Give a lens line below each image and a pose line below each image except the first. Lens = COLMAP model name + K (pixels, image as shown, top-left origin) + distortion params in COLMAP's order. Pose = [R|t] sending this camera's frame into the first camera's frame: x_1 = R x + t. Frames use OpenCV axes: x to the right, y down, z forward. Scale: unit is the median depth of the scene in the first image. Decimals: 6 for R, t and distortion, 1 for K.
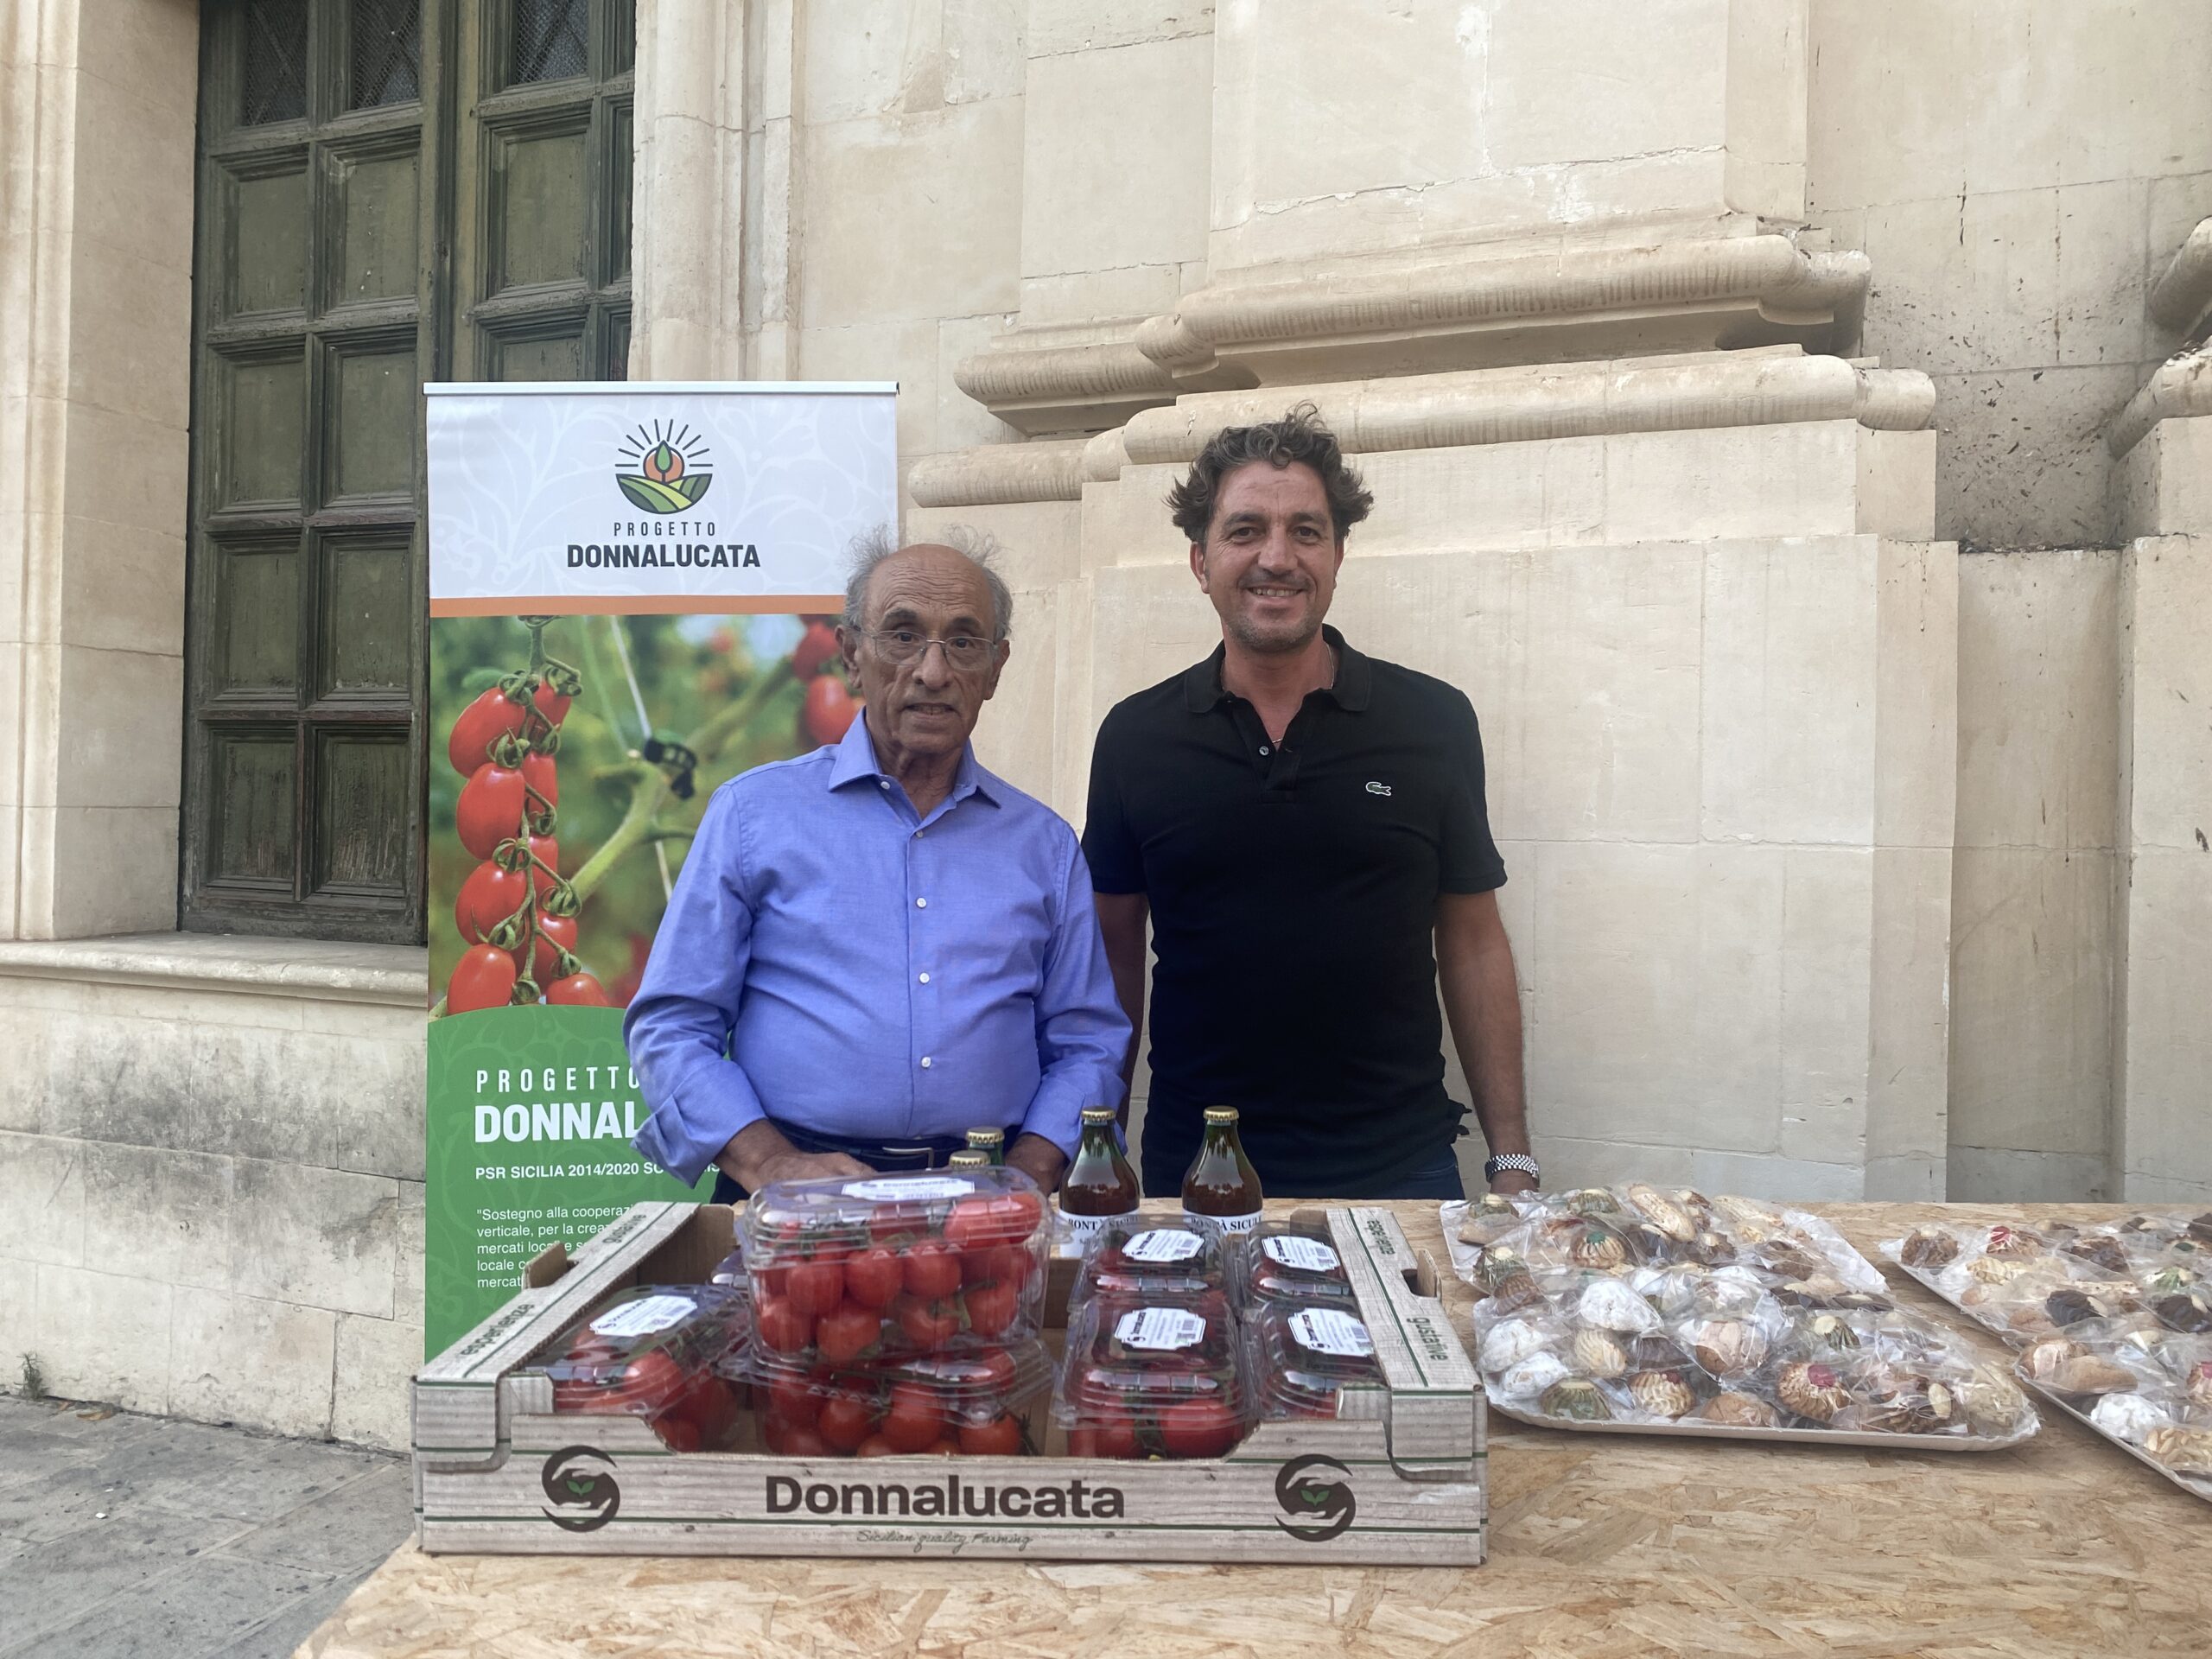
lens RADIAL K [[1656.9, 0, 1108.2], [0, 1656.9, 794.0], [0, 0, 1]] dist [0.069783, -0.077722]
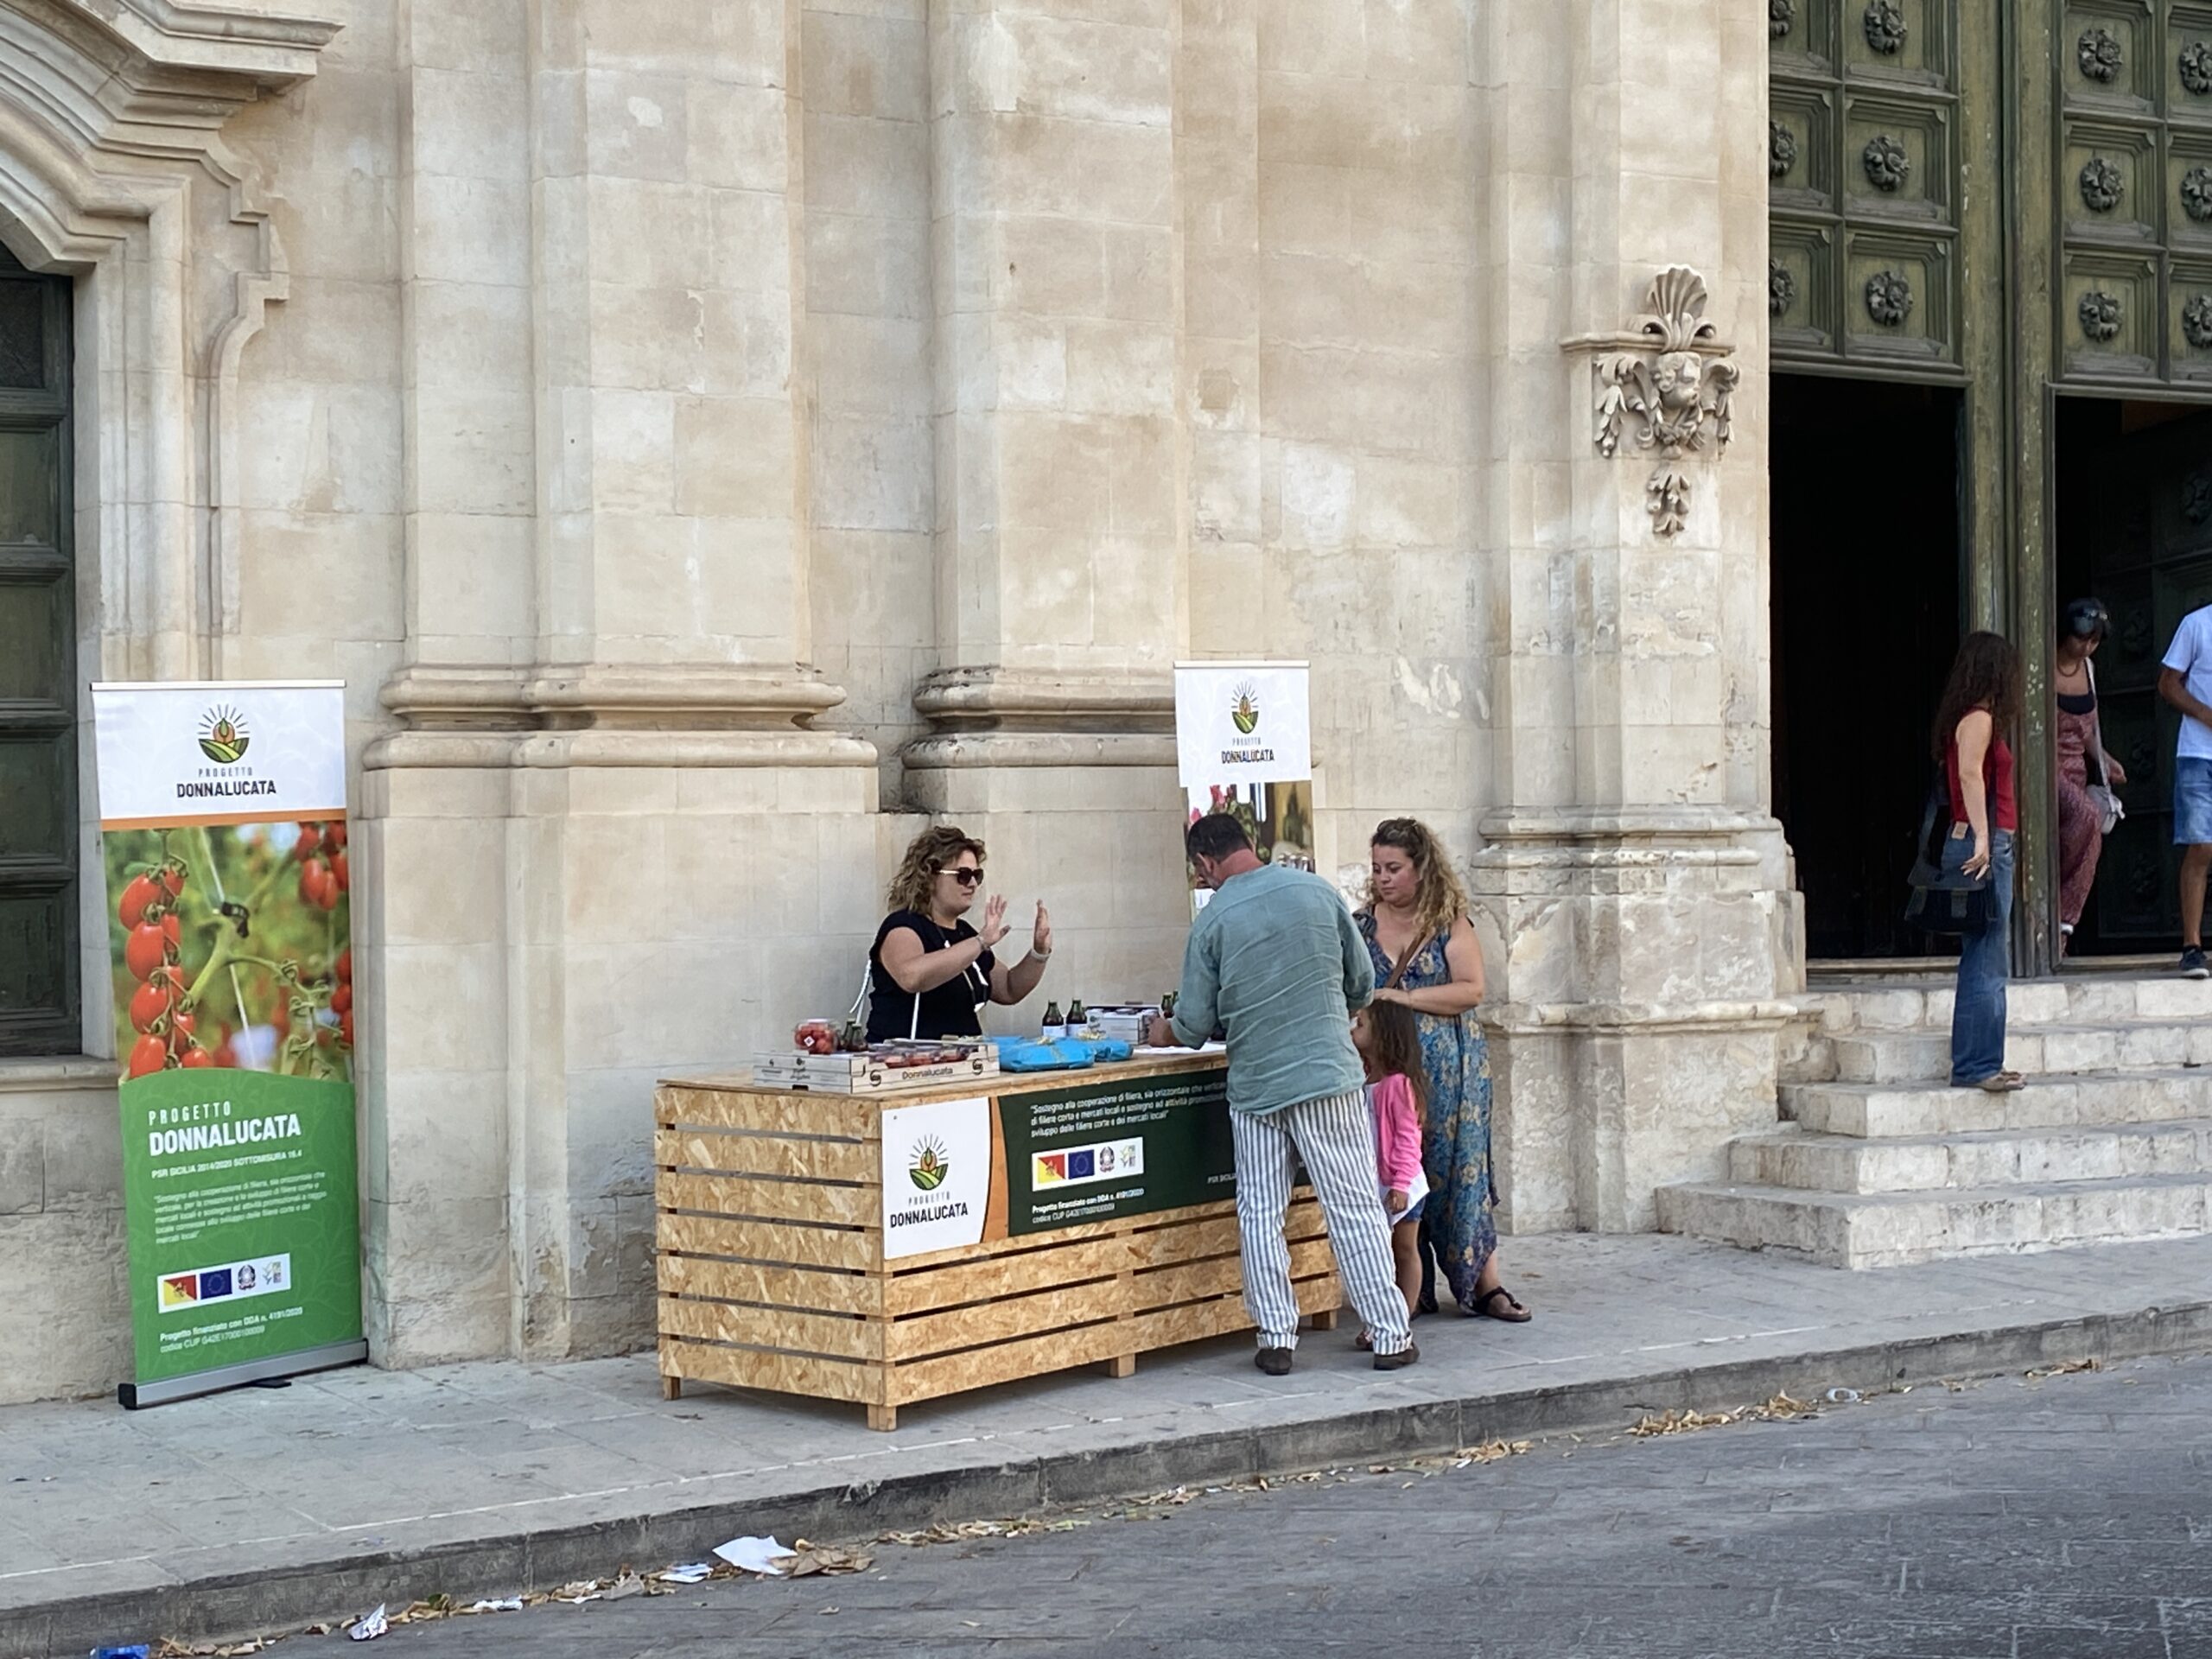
lens RADIAL K [[3604.9, 0, 1152.4], [0, 3604.9, 843.3], [0, 0, 1]] dist [0.270946, -1.112350]
pose [[0.630121, -0.026329, 0.776050, -2.494846], [0.014949, 0.999651, 0.021777, -0.156024], [-0.776353, -0.002121, 0.630295, -1.973264]]
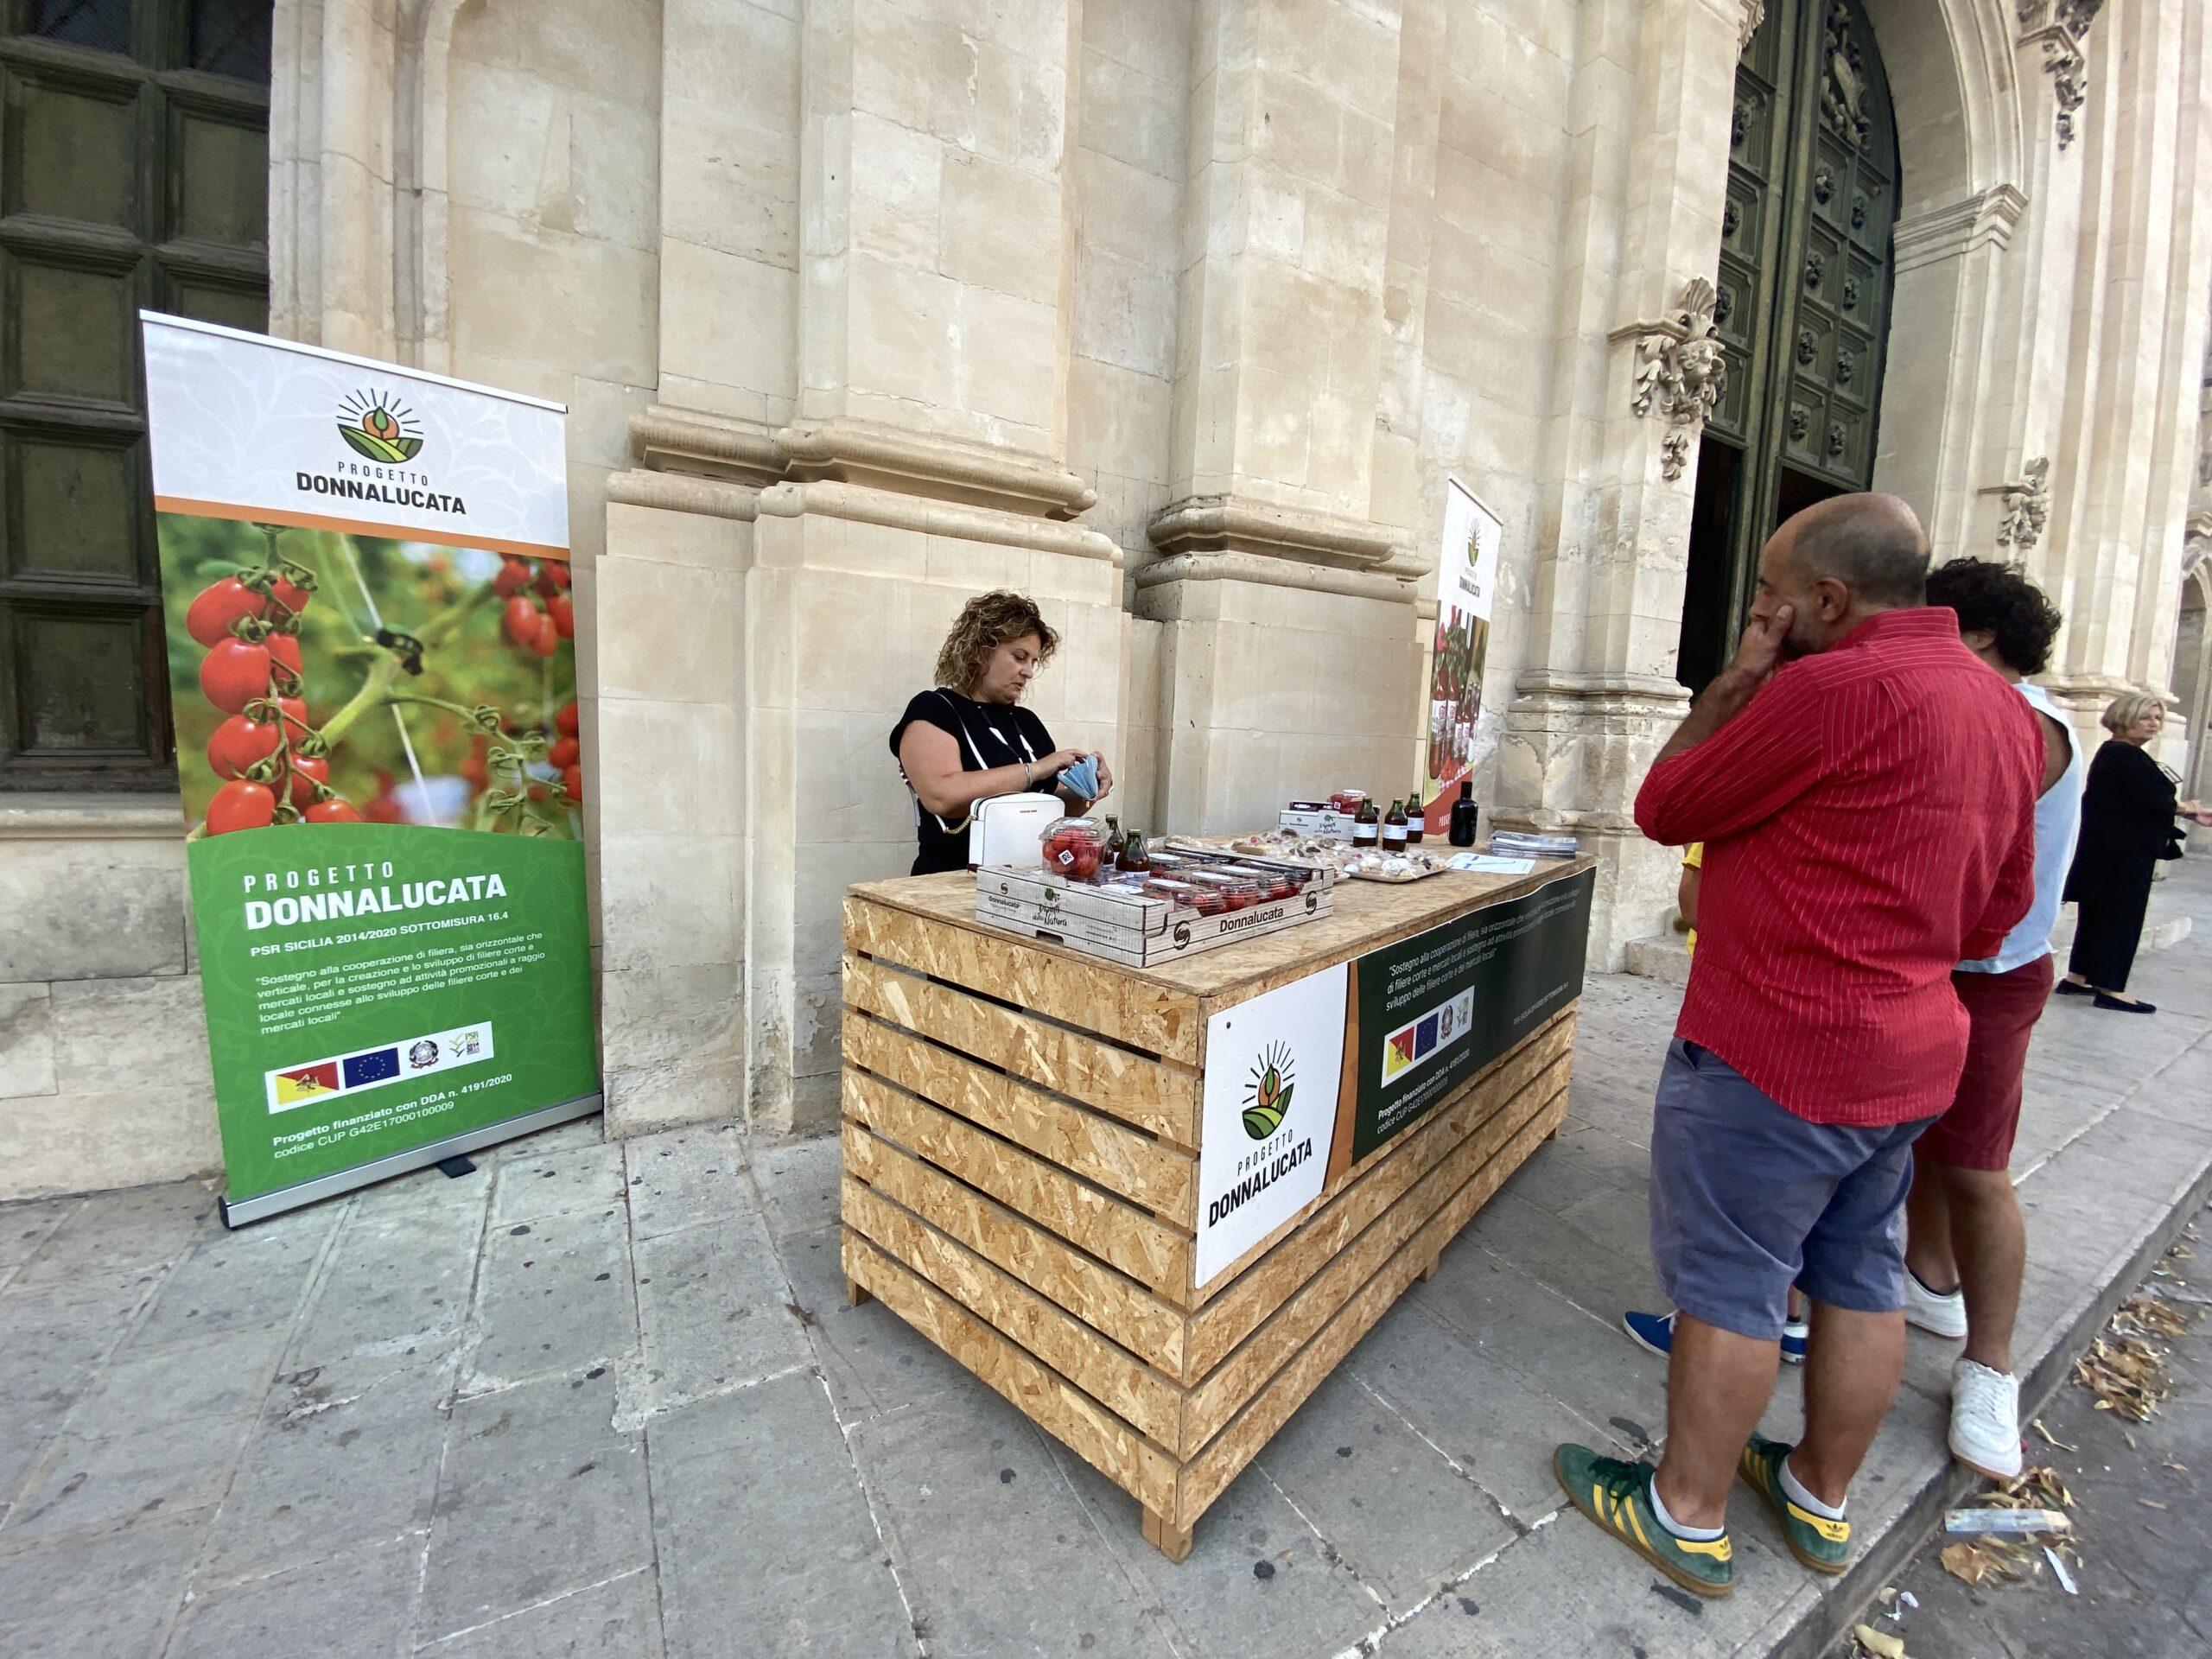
lens RADIAL K [[901.4, 0, 1098.6], [0, 901.4, 830.5], [0, 0, 1]] dist [0.014100, -0.017539]
pose [[0.646908, -0.069286, 0.759414, -0.475503], [-0.039483, 0.991485, 0.124093, 0.016253], [-0.761545, -0.110261, 0.638664, 0.045751]]
